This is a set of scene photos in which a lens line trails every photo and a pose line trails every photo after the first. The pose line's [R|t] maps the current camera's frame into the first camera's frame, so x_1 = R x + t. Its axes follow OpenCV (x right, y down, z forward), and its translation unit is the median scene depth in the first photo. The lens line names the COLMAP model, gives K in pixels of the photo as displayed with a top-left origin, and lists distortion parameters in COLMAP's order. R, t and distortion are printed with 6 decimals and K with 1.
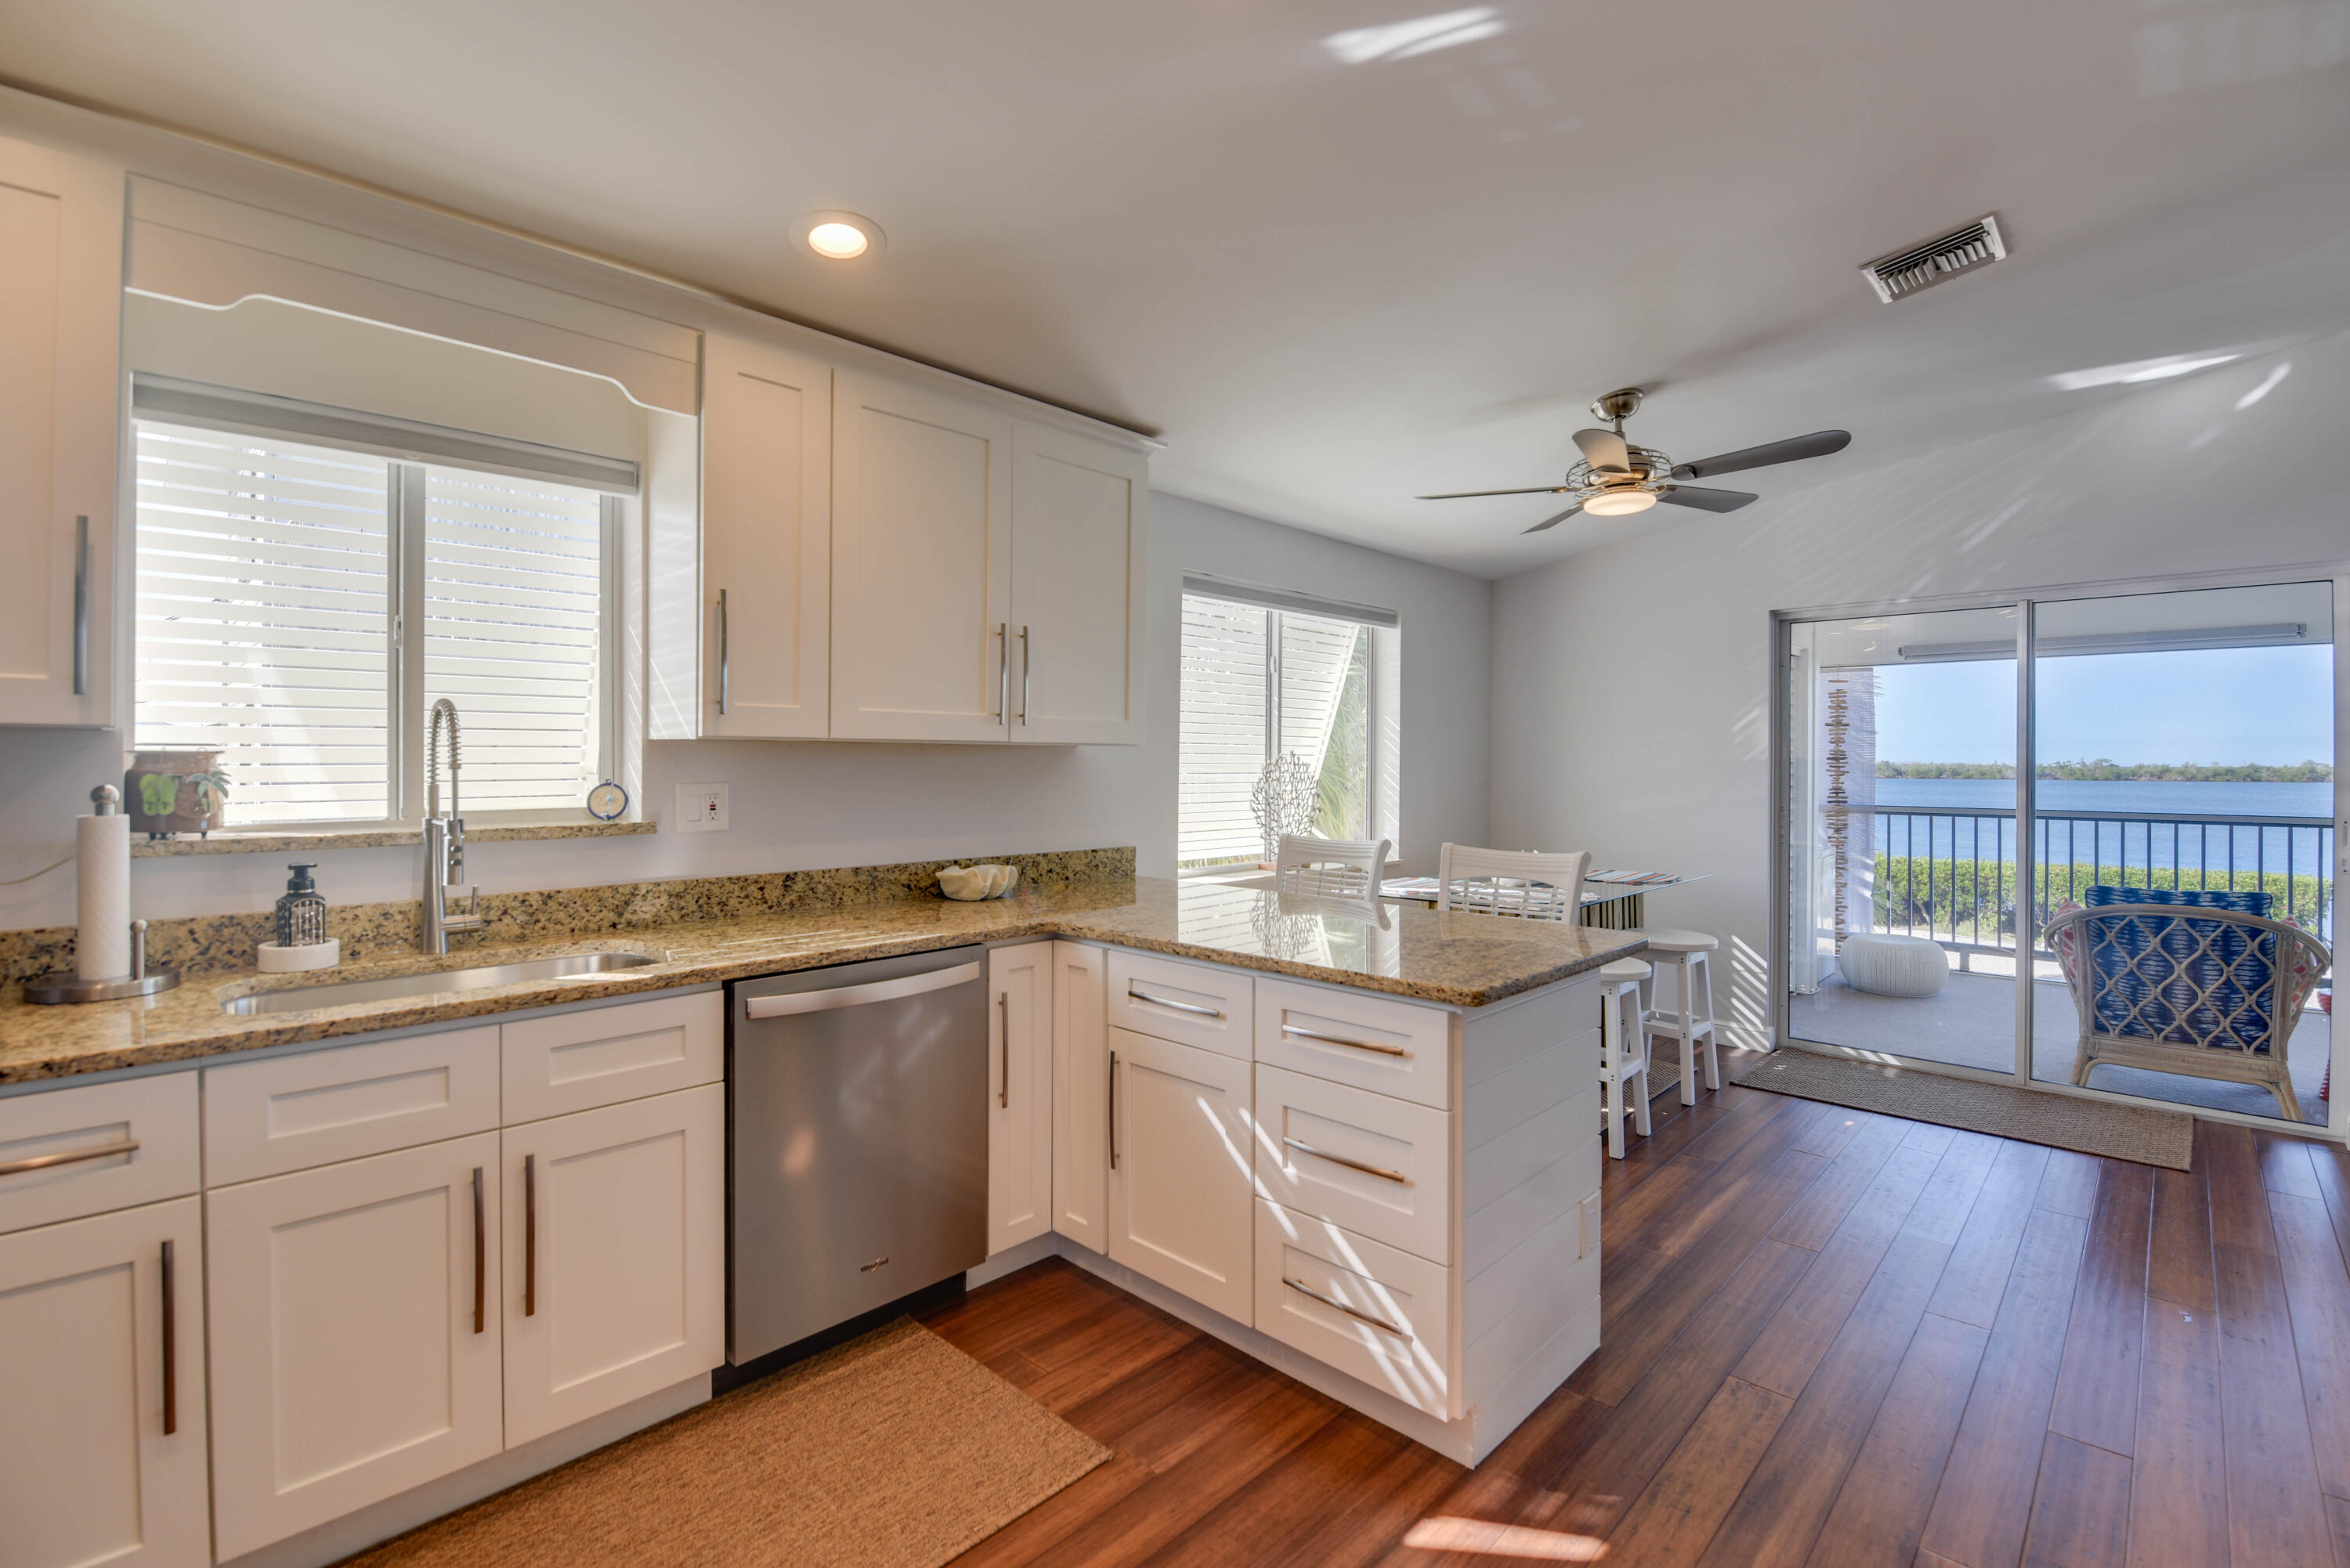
lens RADIAL K [[1014.1, 0, 1141.7], [0, 1014.1, 763.1], [0, 0, 1]] dist [-0.013764, -0.000017]
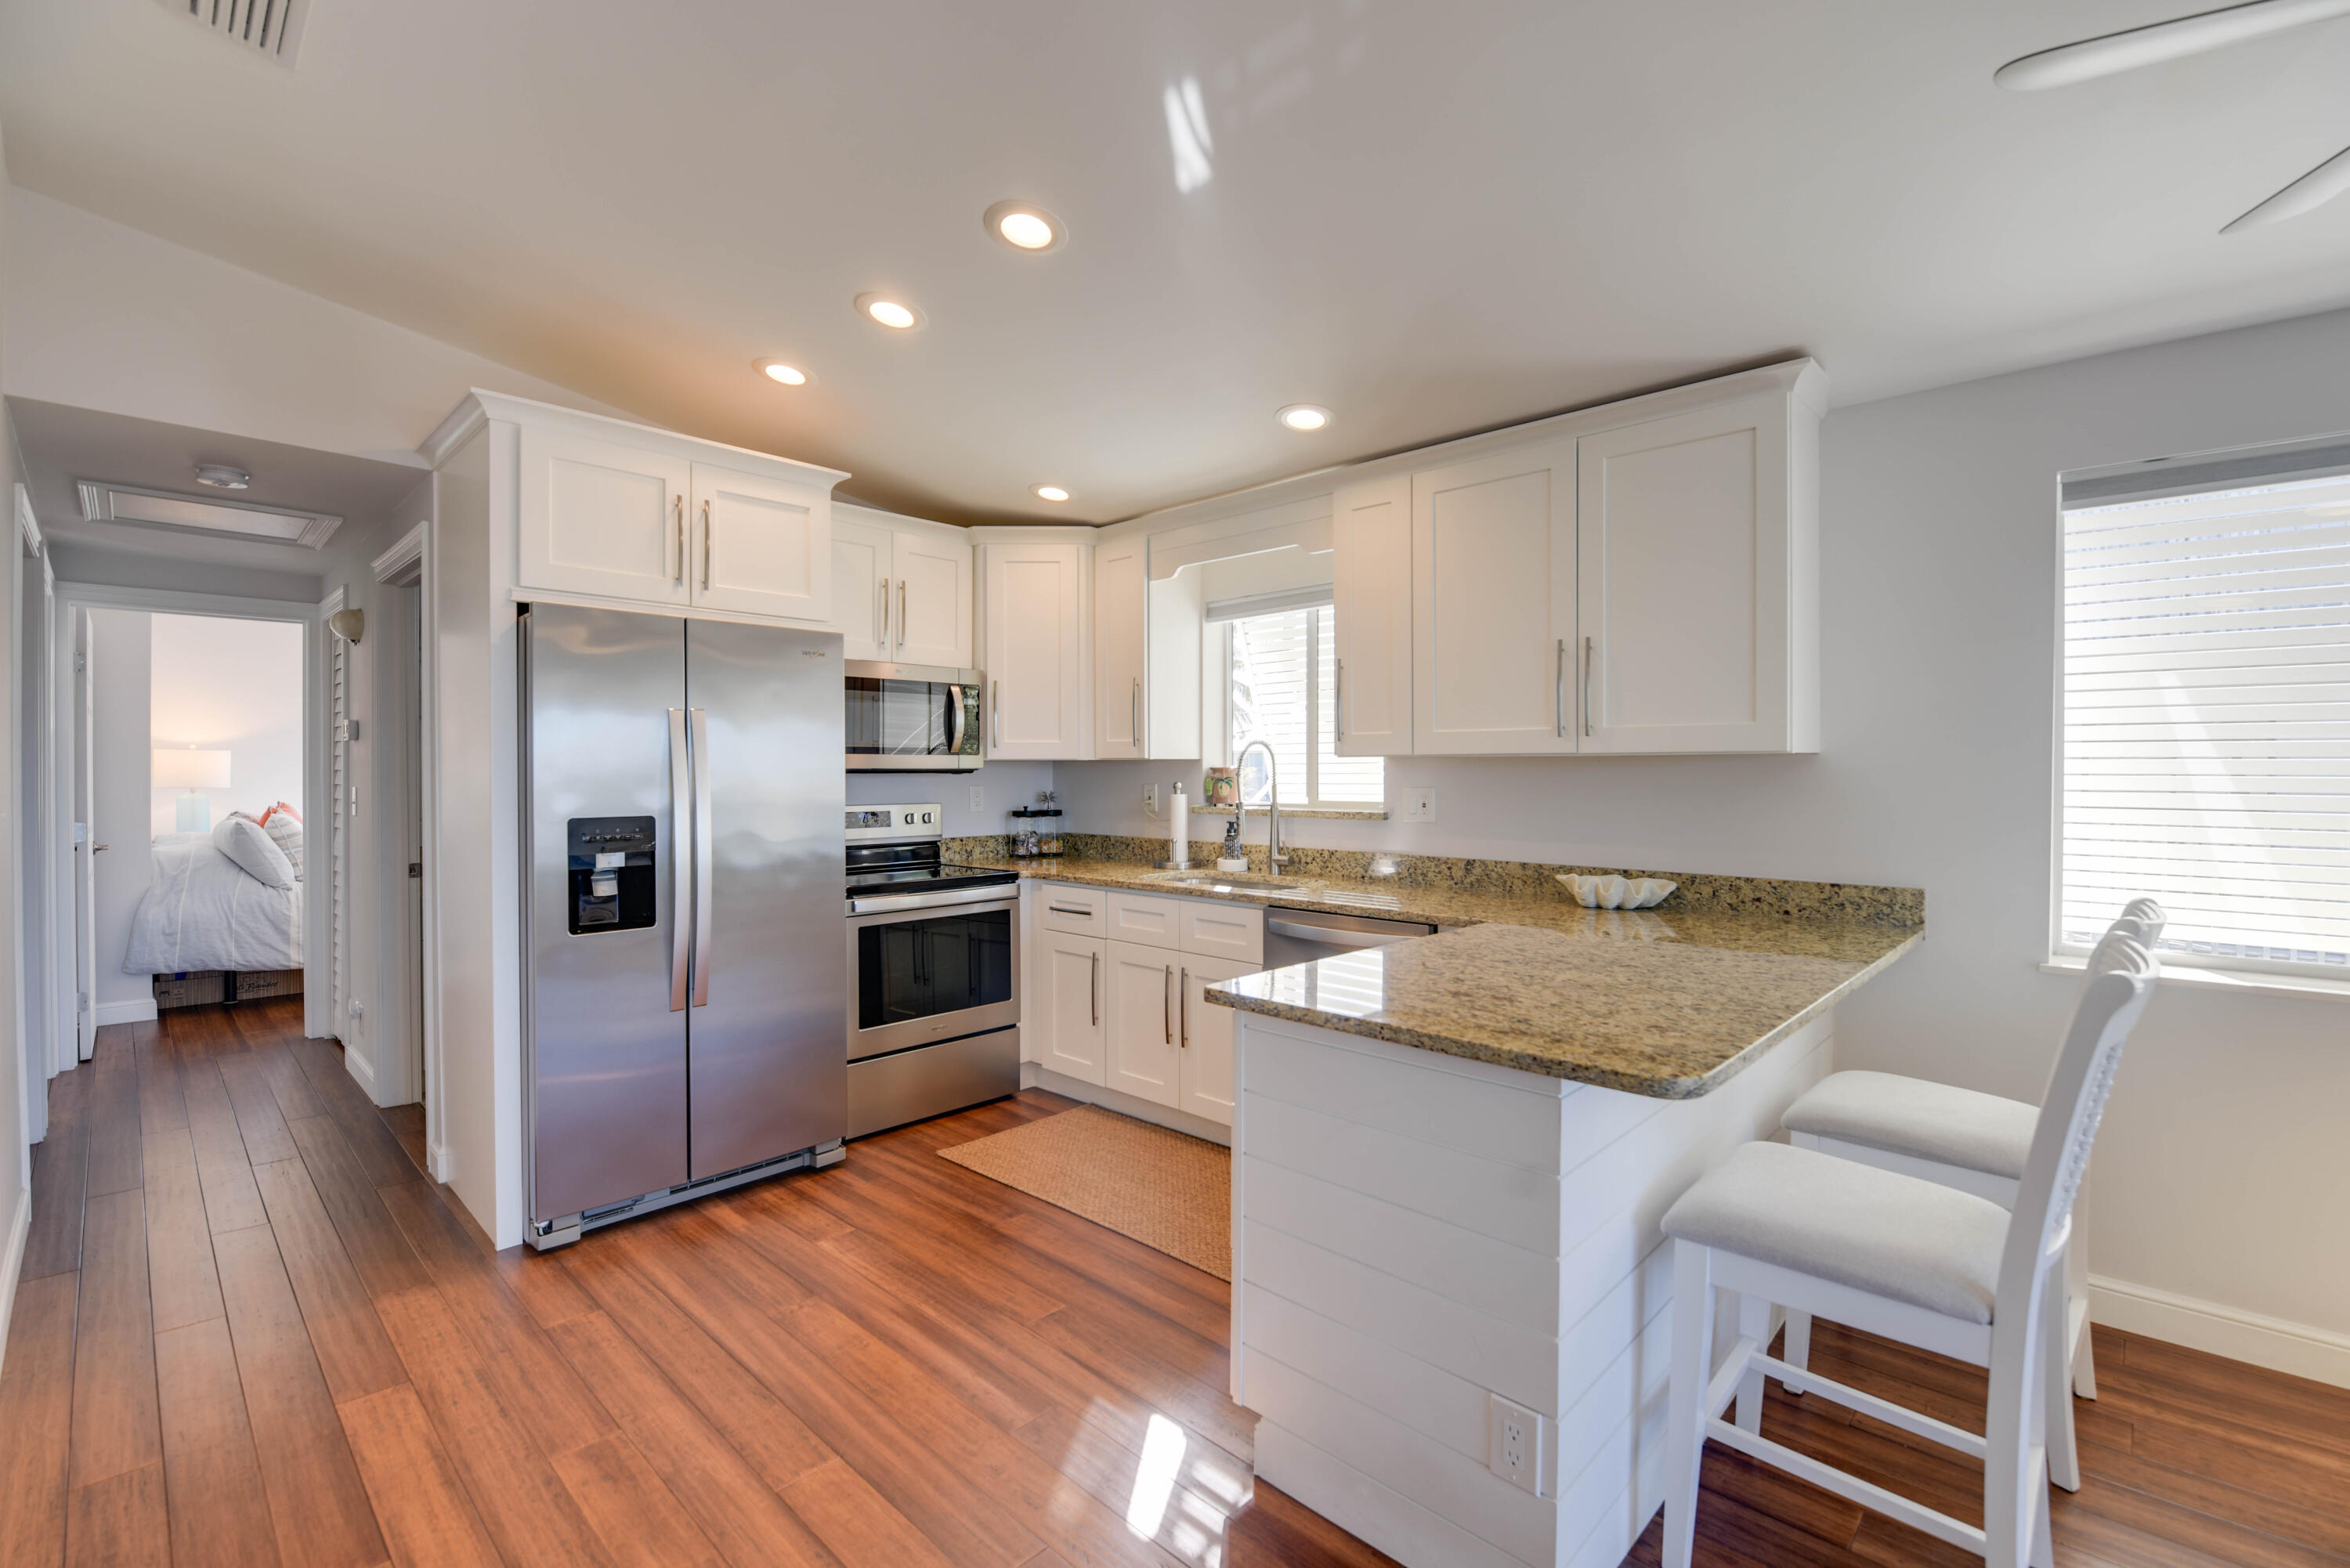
lens RADIAL K [[1022.5, 0, 1254.5], [0, 1022.5, 777.3], [0, 0, 1]] dist [-0.000169, -0.000095]
pose [[0.076502, 0.005761, -0.997053, 1.047309], [-0.001863, 0.999982, 0.005635, -0.002398], [0.997068, 0.001427, 0.076511, 0.715847]]
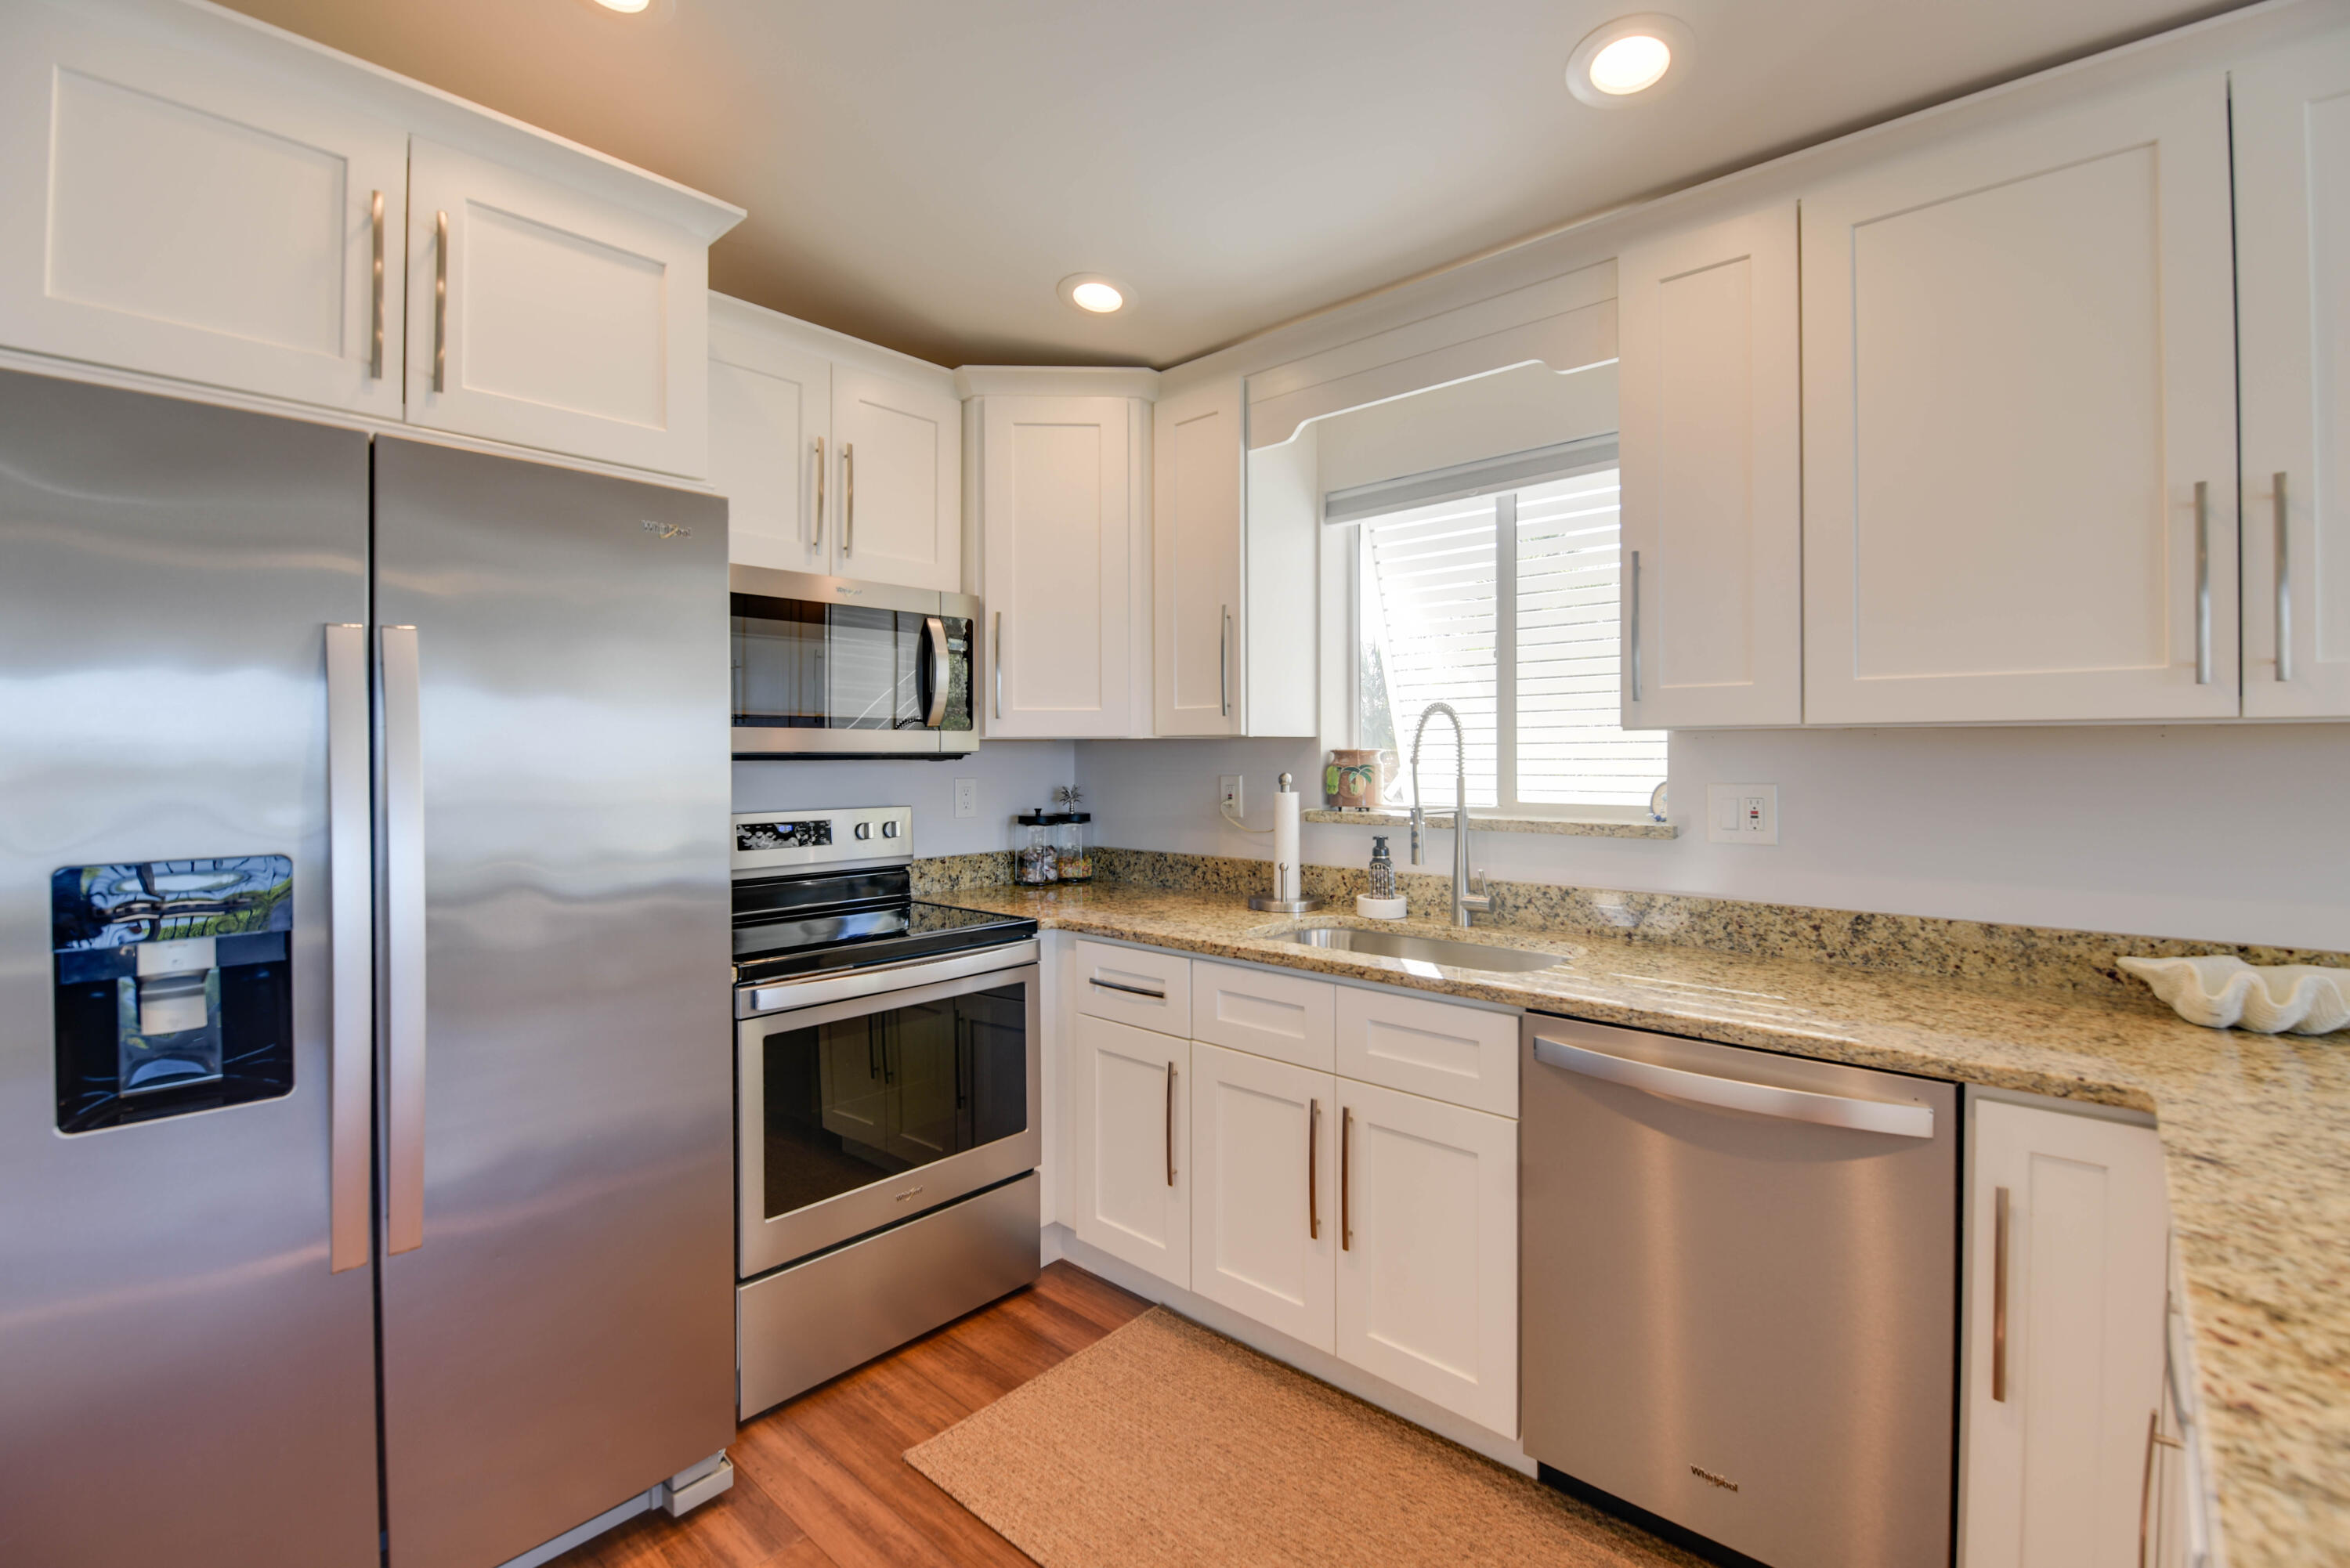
lens RADIAL K [[1039.3, 0, 1237.0], [0, 1039.3, 756.1], [0, 0, 1]] dist [-0.002374, -0.000394]
pose [[0.083059, 0.000448, -0.996545, 0.393195], [-0.000370, 1.000000, 0.000419, -0.002959], [0.996545, 0.000333, 0.083060, 0.568384]]
